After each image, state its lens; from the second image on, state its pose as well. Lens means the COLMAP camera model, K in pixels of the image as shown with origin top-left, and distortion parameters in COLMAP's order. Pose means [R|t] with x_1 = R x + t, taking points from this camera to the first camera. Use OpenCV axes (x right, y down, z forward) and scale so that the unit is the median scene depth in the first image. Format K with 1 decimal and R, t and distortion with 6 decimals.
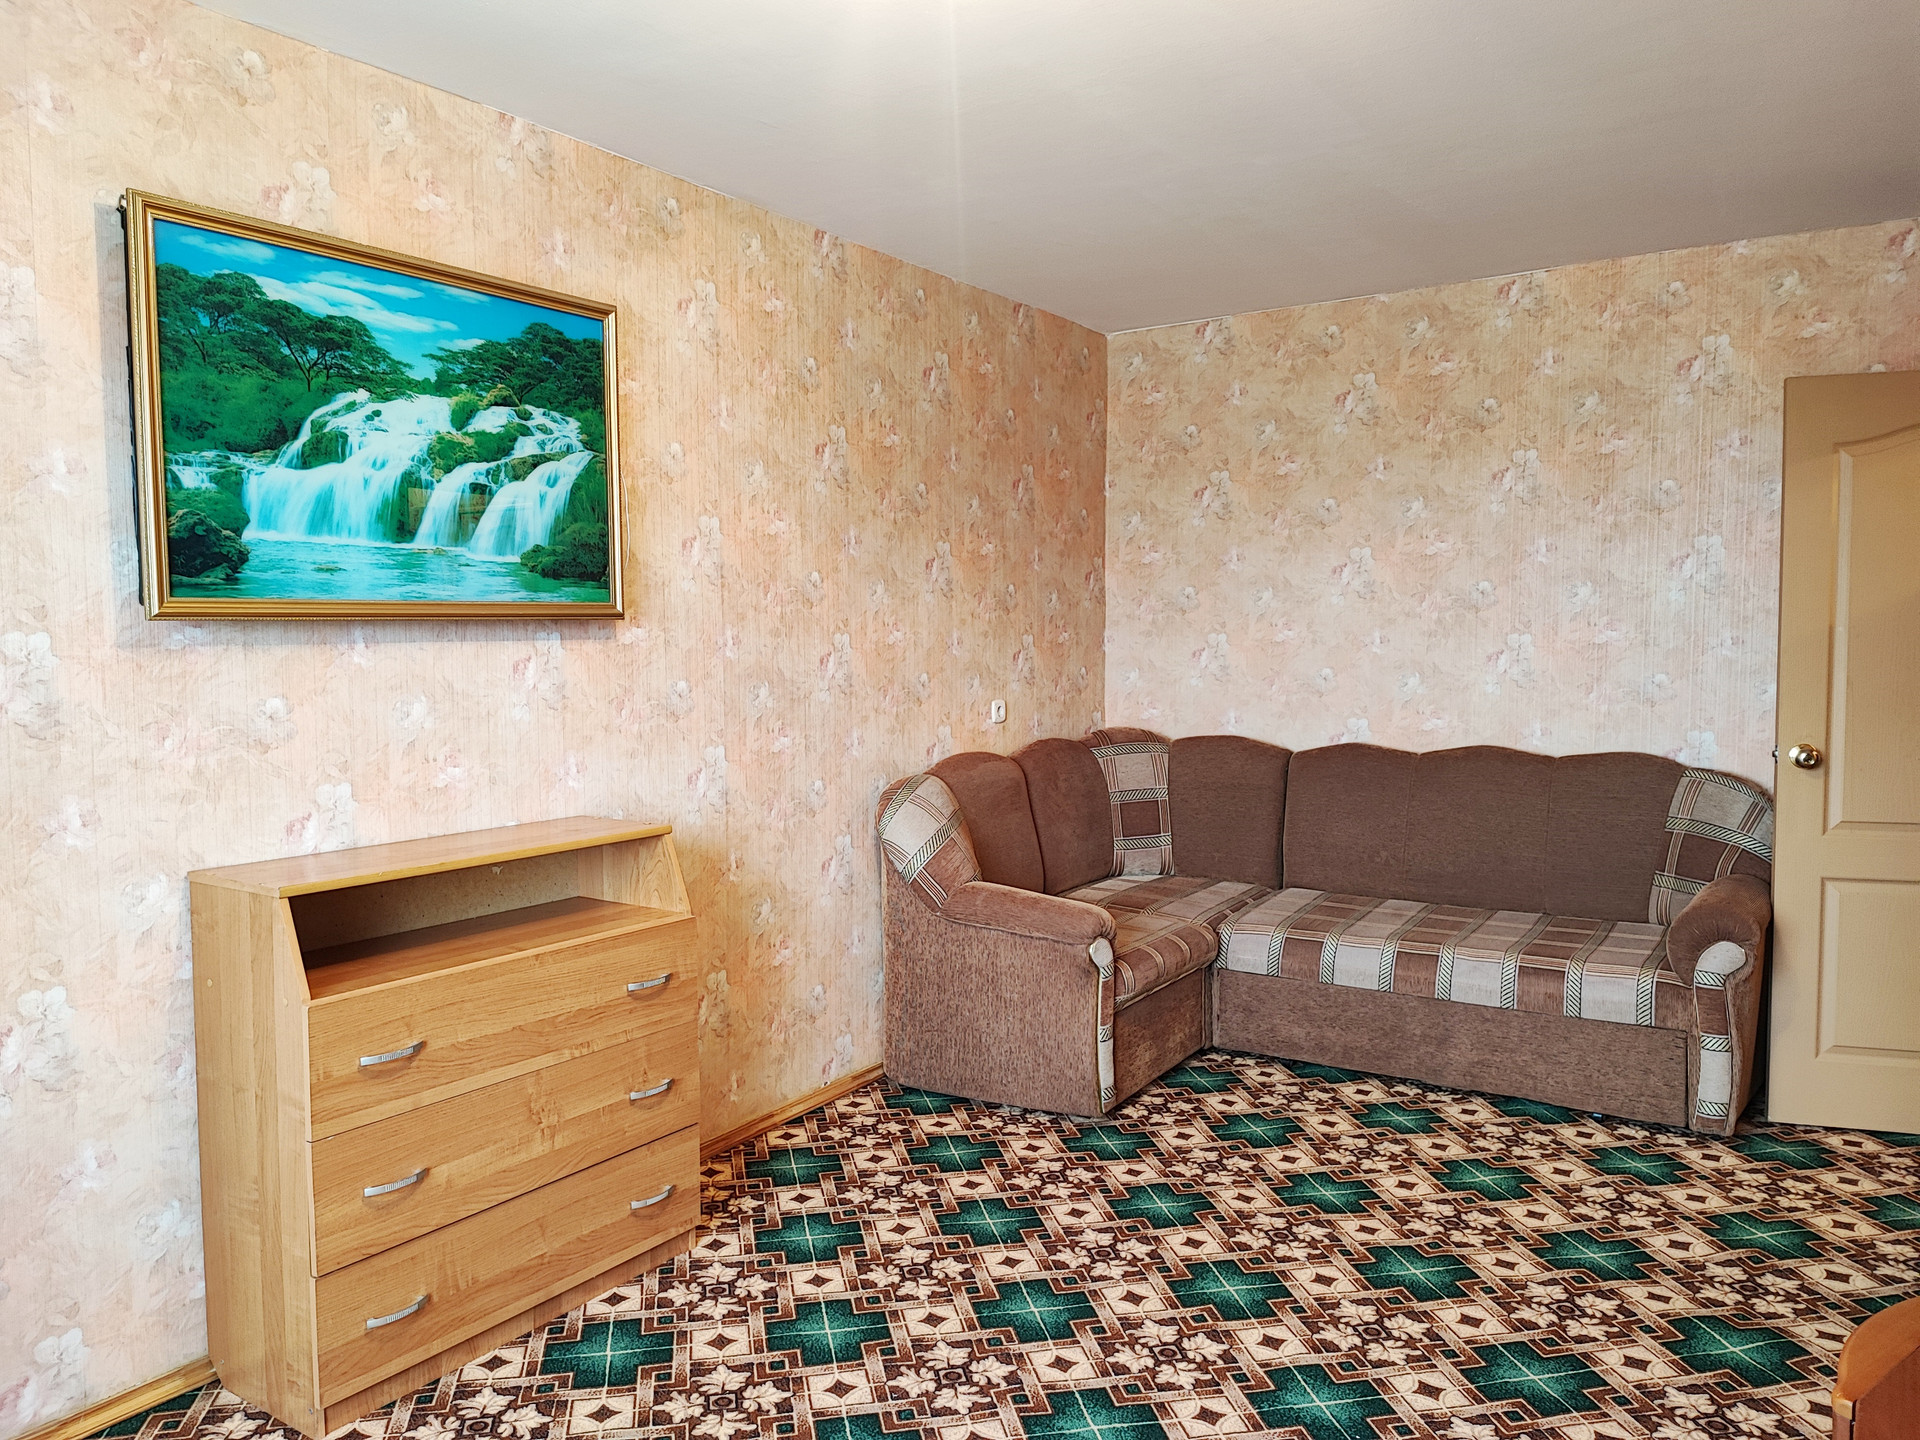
lens RADIAL K [[1391.5, 0, 934.6], [0, 1391.5, 724.9], [0, 0, 1]] dist [0.052508, -0.070770]
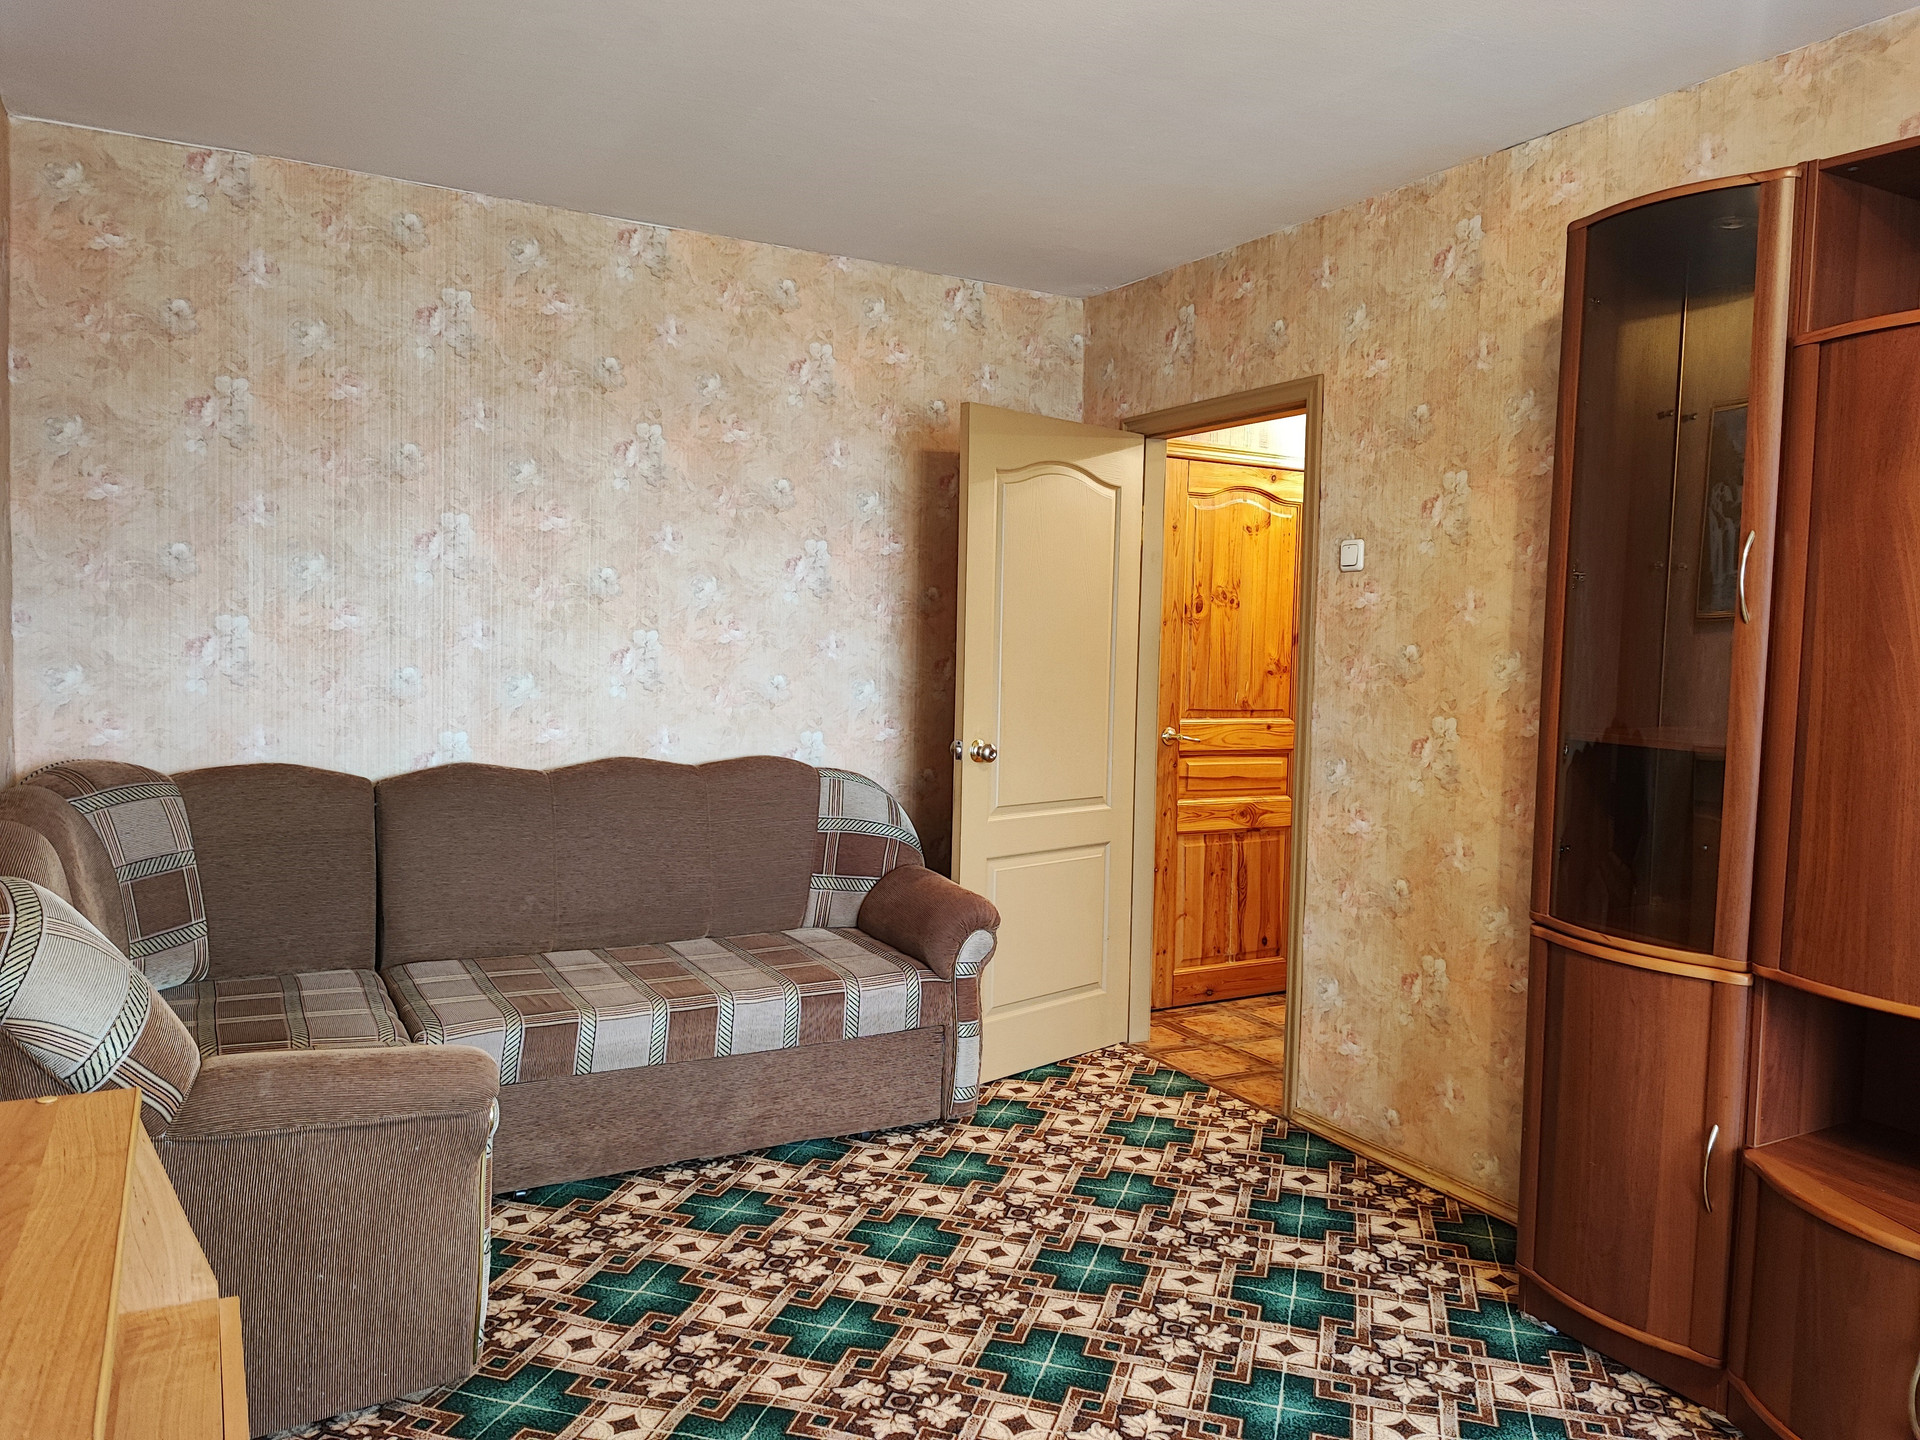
lens RADIAL K [[1391.5, 0, 934.6], [0, 1391.5, 724.9], [0, 0, 1]] dist [0.052508, -0.070770]
pose [[0.439419, -0.032817, 0.897683, -0.333819], [0.032476, 0.999260, 0.020634, -0.018962], [-0.897695, 0.020086, 0.440159, 0.494827]]
